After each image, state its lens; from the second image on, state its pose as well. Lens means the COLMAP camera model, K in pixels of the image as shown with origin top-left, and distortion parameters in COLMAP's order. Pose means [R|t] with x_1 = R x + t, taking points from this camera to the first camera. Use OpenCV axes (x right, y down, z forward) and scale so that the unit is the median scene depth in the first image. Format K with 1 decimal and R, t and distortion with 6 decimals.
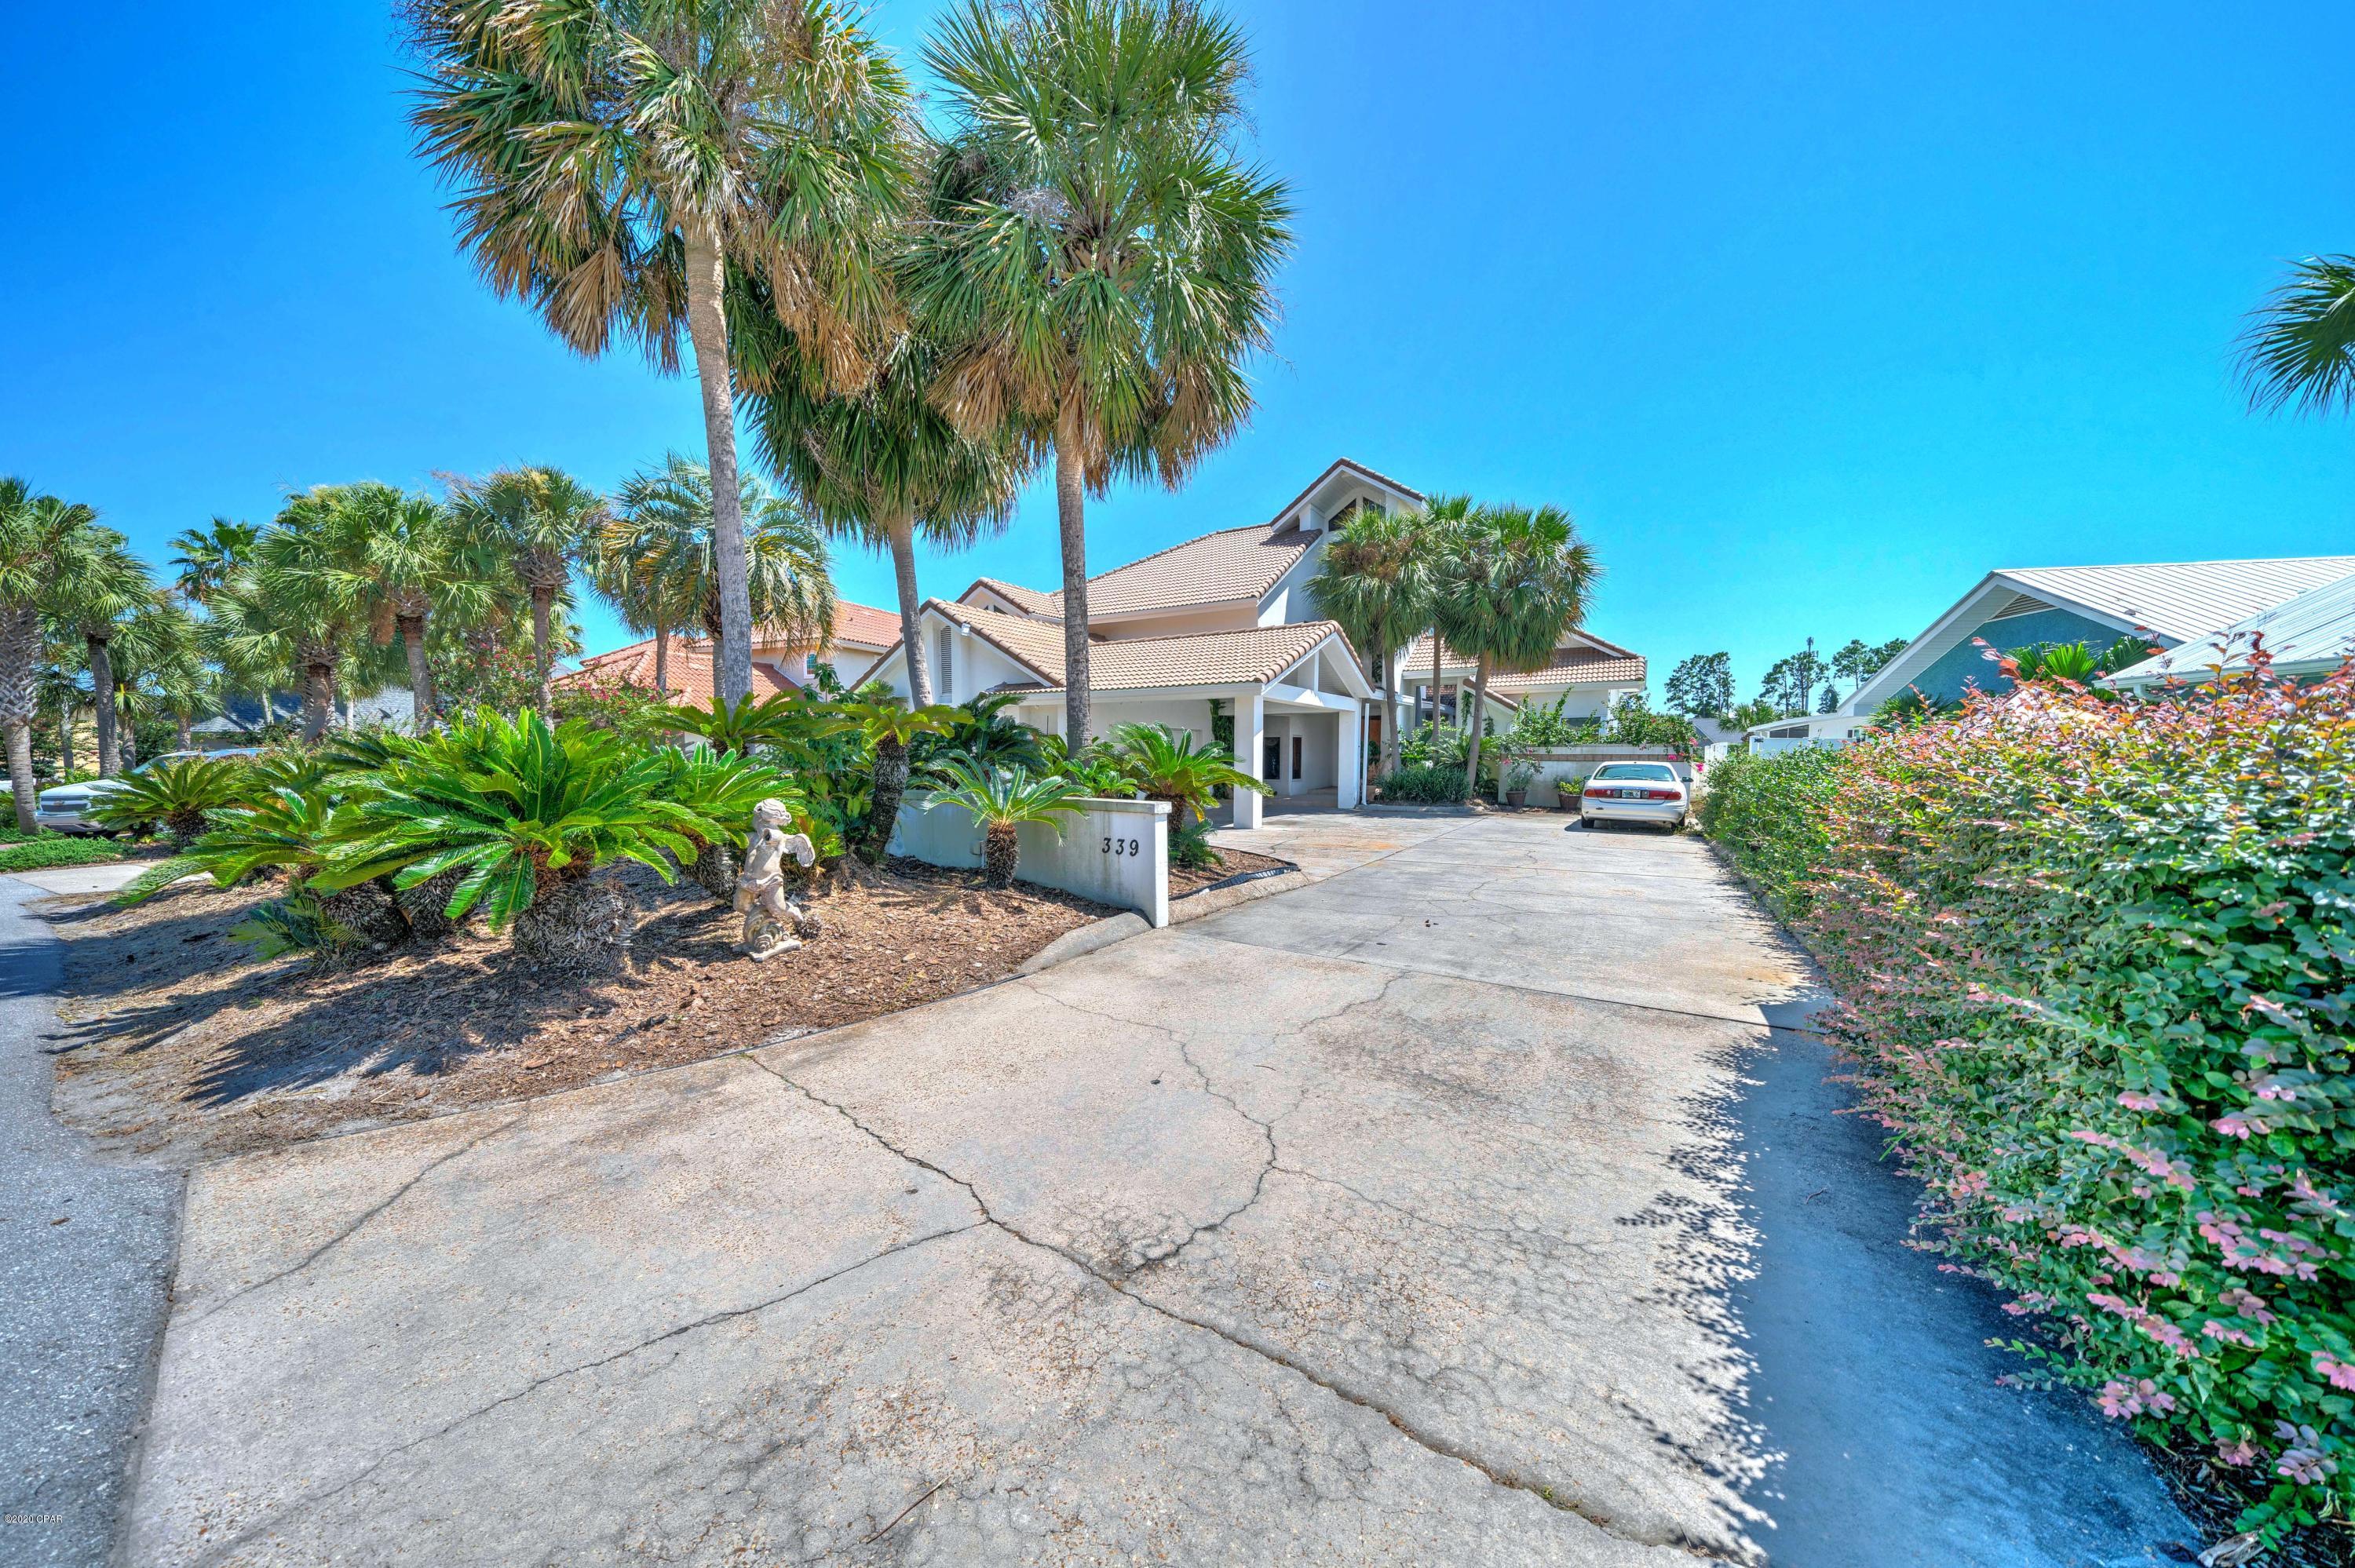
lens RADIAL K [[814.3, 0, 1177.5], [0, 814.3, 784.0], [0, 0, 1]] dist [-0.000532, 0.000028]
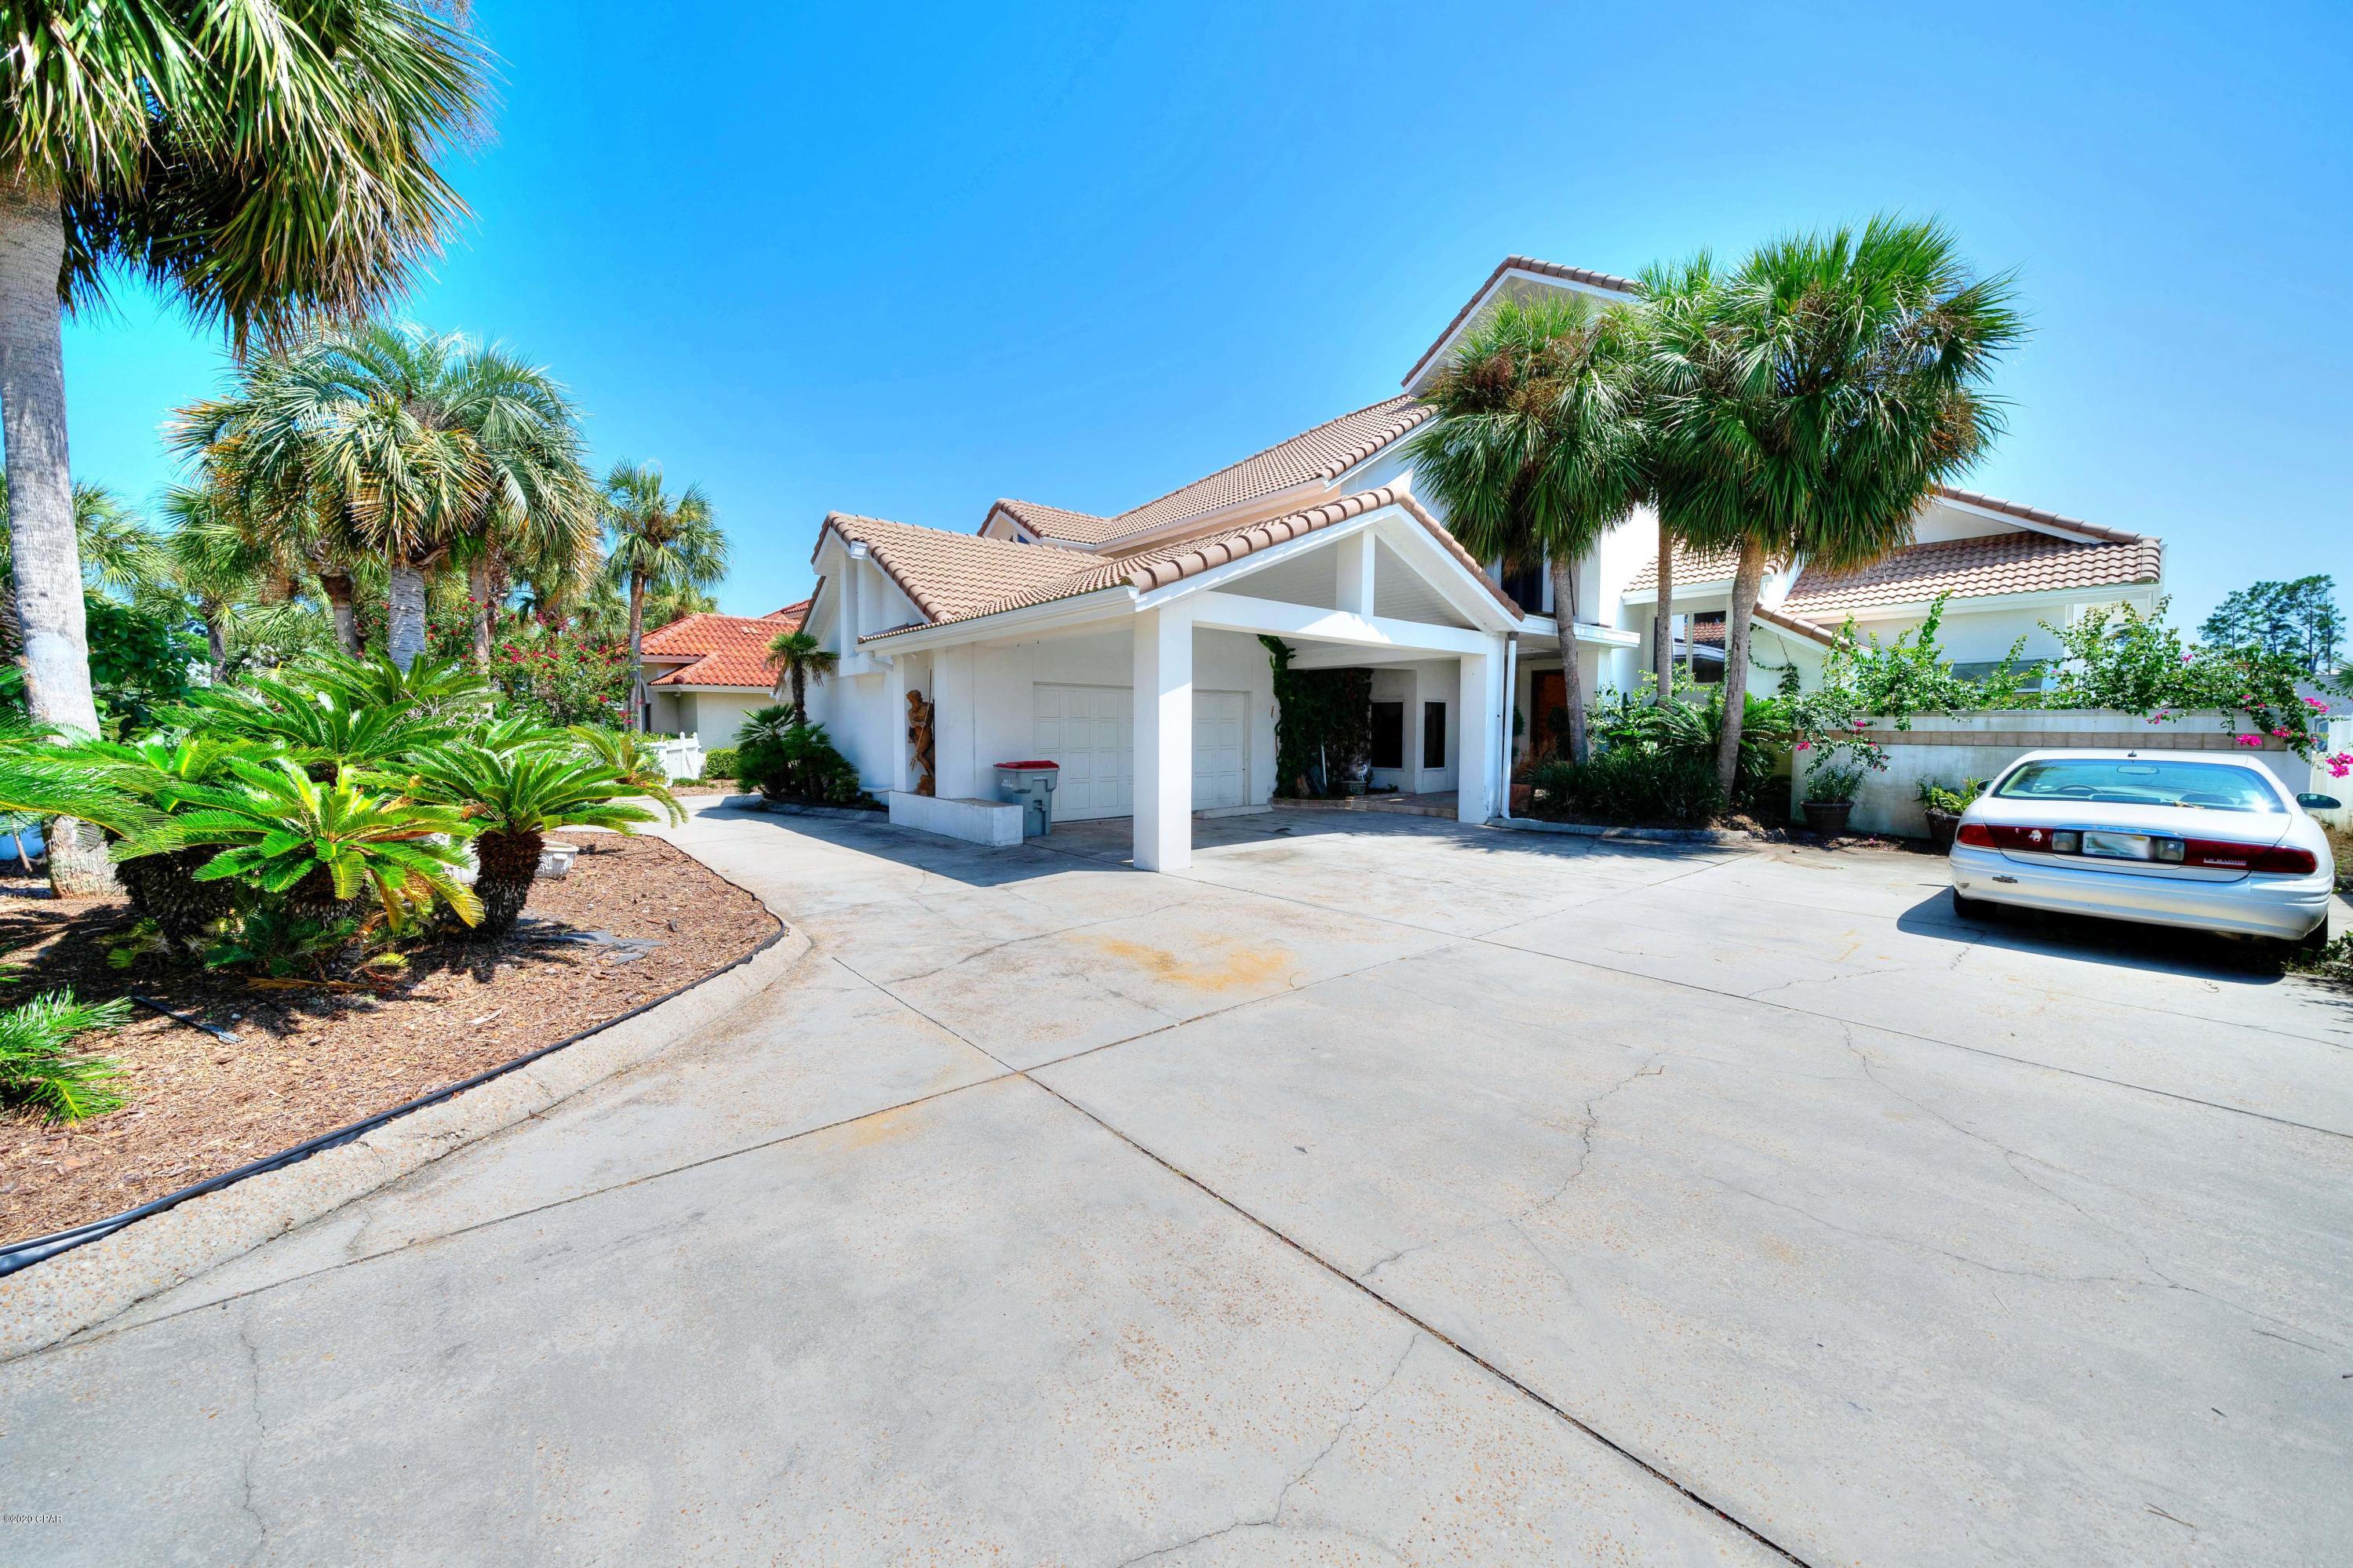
lens RADIAL K [[838.7, 0, 1190.0], [0, 838.7, 737.5], [0, 0, 1]] dist [0.003001, 0.000370]
pose [[0.944507, 0.004044, -0.328466, 0.216456], [-0.013164, 0.999587, -0.025546, -0.014560], [0.328227, 0.028452, 0.944170, 0.379732]]
